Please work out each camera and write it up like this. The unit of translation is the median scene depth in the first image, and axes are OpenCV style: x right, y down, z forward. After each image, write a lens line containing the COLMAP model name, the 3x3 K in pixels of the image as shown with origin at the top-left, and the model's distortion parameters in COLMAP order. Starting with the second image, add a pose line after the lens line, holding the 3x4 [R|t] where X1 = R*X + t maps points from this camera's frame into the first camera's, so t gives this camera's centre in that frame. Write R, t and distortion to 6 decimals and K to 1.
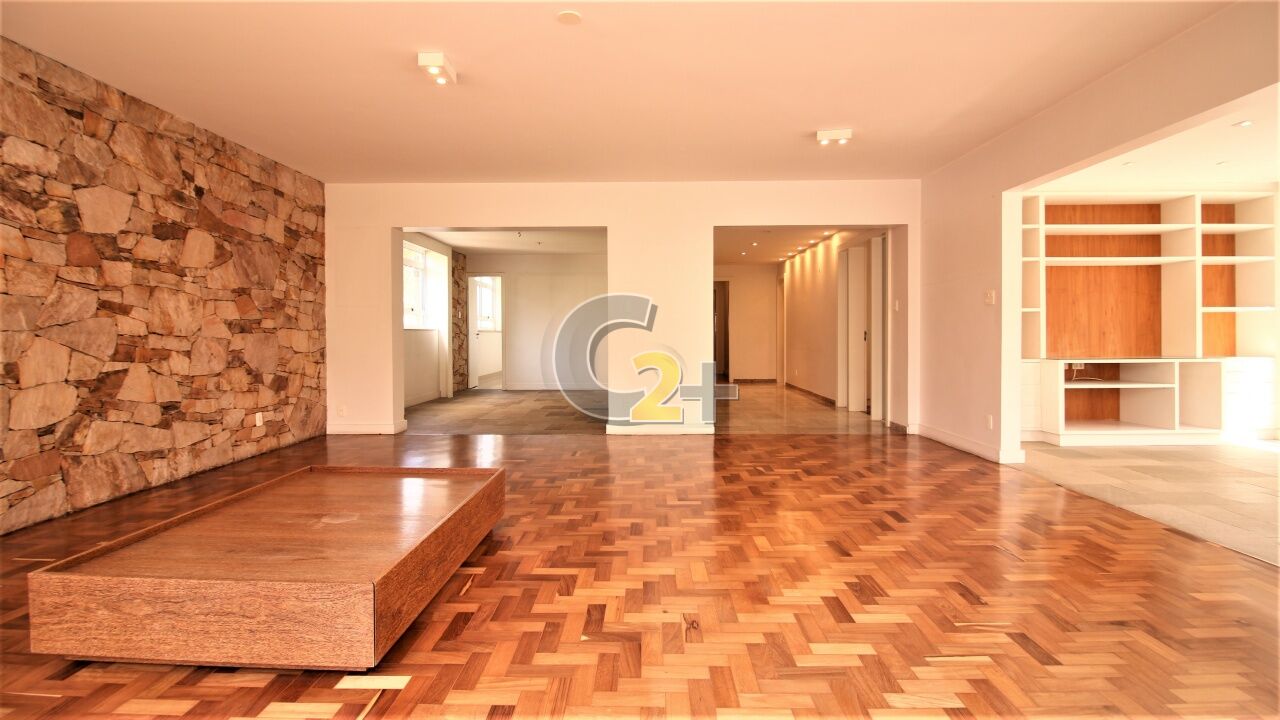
lens RADIAL K [[591.4, 0, 641.5], [0, 591.4, 350.2], [0, 0, 1]] dist [-0.001578, -0.001738]
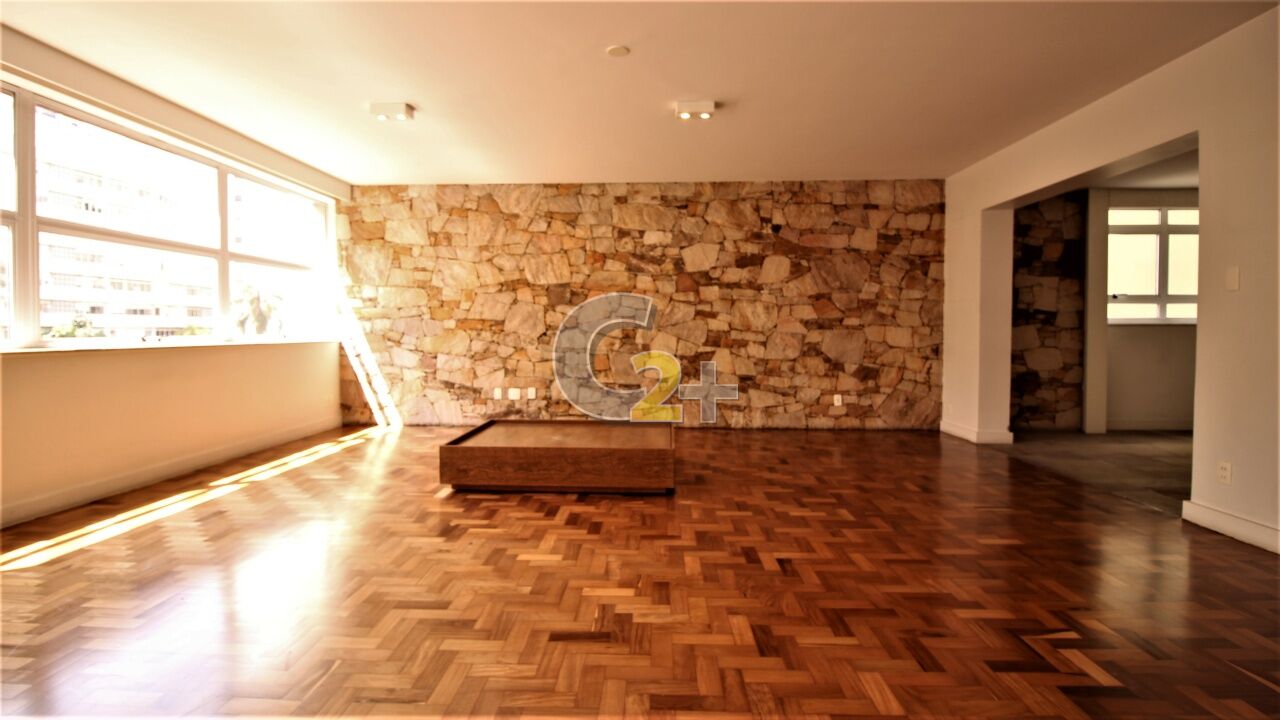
lens RADIAL K [[591.4, 0, 641.2], [0, 591.4, 356.8], [0, 0, 1]] dist [-0.001578, -0.001738]
pose [[-0.019262, 0.043039, -0.998888, 0.683349], [-0.029705, 0.998607, 0.043599, -0.016020], [0.999373, 0.030512, -0.017957, 0.730364]]
